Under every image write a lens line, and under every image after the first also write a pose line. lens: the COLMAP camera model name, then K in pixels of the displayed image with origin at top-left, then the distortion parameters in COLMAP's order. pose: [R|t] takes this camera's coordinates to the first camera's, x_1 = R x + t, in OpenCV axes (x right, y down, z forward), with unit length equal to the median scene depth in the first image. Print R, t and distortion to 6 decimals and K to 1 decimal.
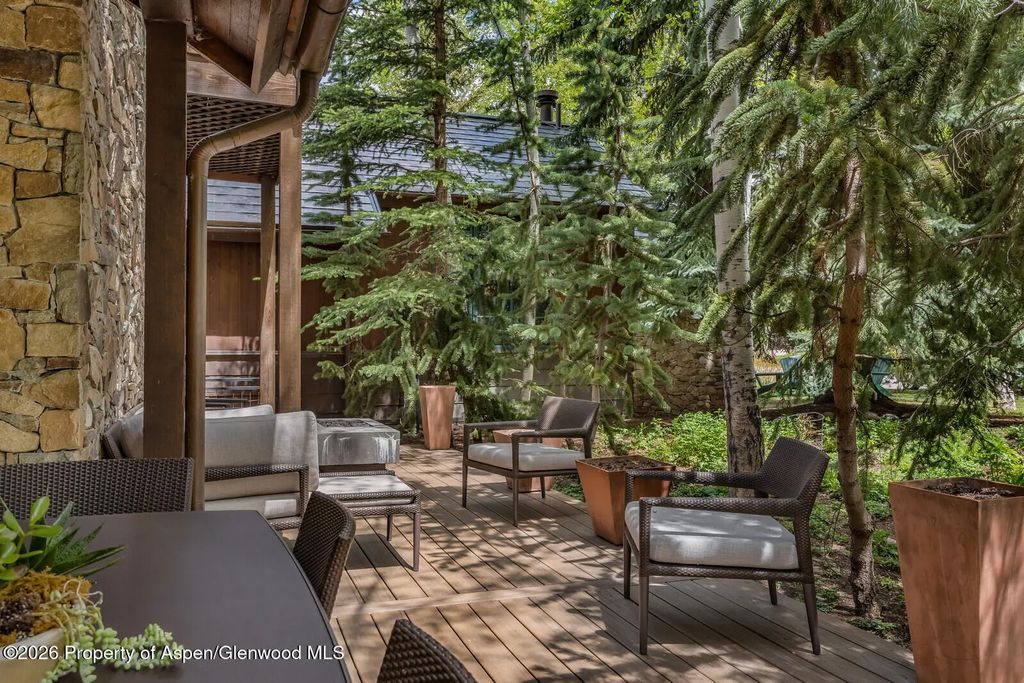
lens RADIAL K [[805.8, 0, 512.0], [0, 805.8, 341.5], [0, 0, 1]] dist [0.002102, -0.000255]
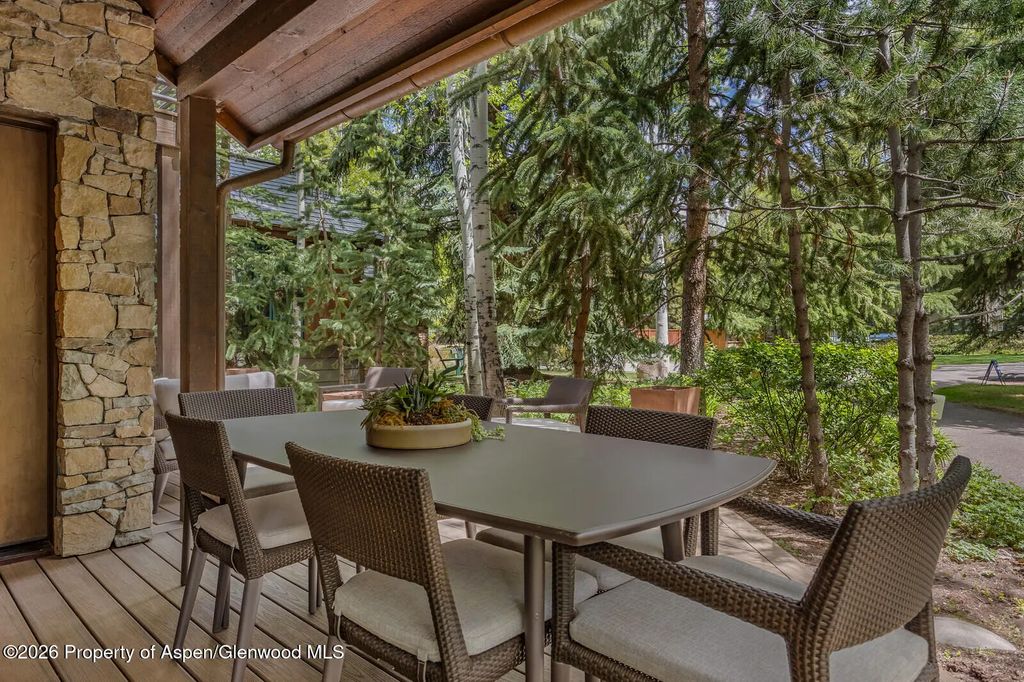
lens RADIAL K [[632.5, 0, 512.0], [0, 632.5, 341.0], [0, 0, 1]] dist [0.000306, 0.000101]
pose [[0.898889, -0.011555, 0.438024, -0.465523], [0.012244, 0.999924, 0.001251, 0.046880], [-0.438006, 0.004239, 0.898962, -0.280557]]
